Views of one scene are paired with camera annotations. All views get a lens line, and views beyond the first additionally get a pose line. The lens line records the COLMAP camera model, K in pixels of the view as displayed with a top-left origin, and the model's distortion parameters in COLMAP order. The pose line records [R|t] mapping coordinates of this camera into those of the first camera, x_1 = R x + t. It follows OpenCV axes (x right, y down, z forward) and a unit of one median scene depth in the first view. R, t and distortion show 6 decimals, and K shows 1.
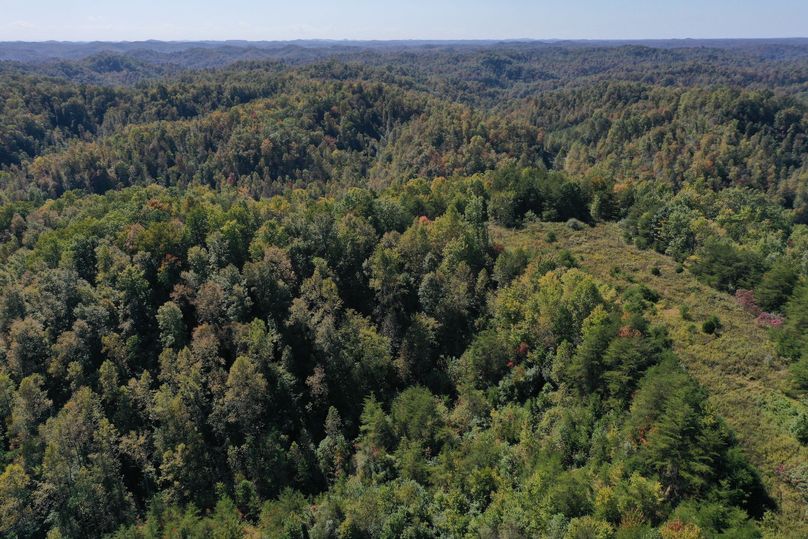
lens RADIAL K [[637.6, 0, 404.0], [0, 637.6, 268.9], [0, 0, 1]] dist [-0.003077, 0.015265]
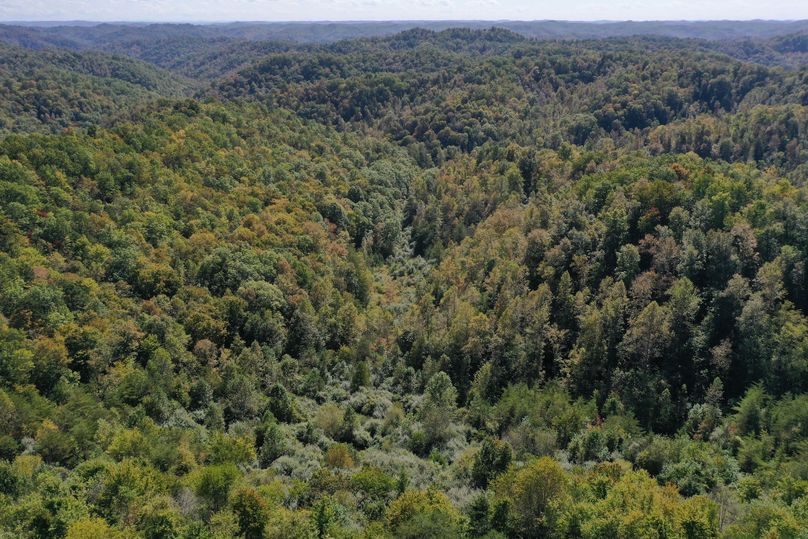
lens RADIAL K [[637.6, 0, 403.4], [0, 637.6, 268.3], [0, 0, 1]] dist [-0.003077, 0.015265]
pose [[0.573529, 0.297587, -0.763221, 0.262620], [-0.275968, 0.947412, 0.162027, 0.017678], [0.771302, 0.117697, 0.625493, -0.045056]]
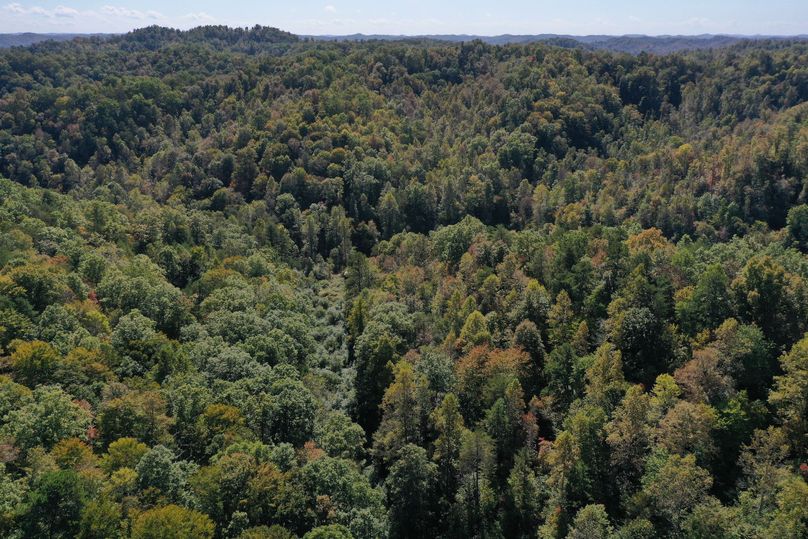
lens RADIAL K [[637.6, 0, 400.6], [0, 637.6, 271.6], [0, 0, 1]] dist [-0.003077, 0.015265]
pose [[0.845940, 0.188702, -0.498776, -1.307003], [-0.184069, 0.981140, 0.059009, -0.086016], [0.500504, 0.041891, 0.864720, 0.815117]]
